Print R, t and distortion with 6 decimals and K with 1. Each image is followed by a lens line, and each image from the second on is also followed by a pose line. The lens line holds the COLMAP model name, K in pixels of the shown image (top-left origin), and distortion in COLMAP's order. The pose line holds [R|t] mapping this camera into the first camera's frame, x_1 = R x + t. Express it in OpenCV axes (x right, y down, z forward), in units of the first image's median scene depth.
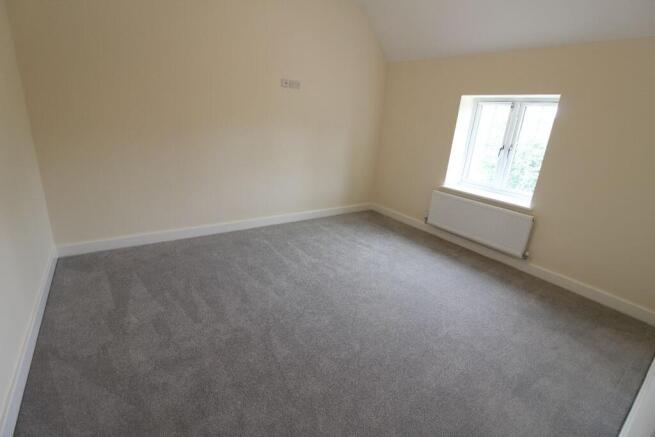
lens RADIAL K [[319.2, 0, 327.5], [0, 319.2, 218.5], [0, 0, 1]] dist [-0.018469, -0.000406]
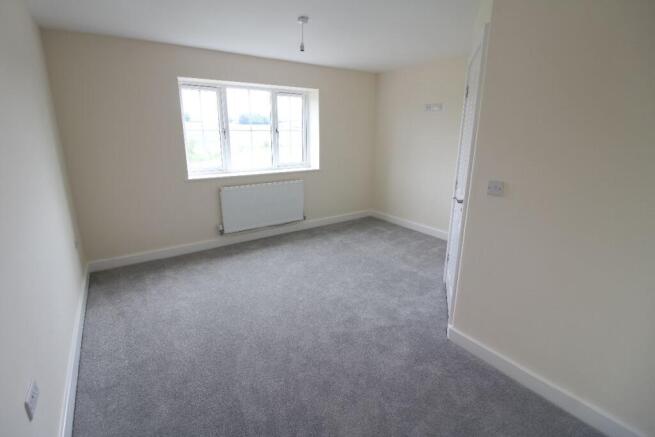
lens RADIAL K [[319.2, 0, 327.5], [0, 319.2, 218.5], [0, 0, 1]] dist [-0.018469, -0.000406]
pose [[-0.045469, -0.358110, 0.932572, -0.526005], [0.278674, 0.891931, 0.356091, -0.281362], [-0.959309, 0.276075, 0.059240, 0.774830]]
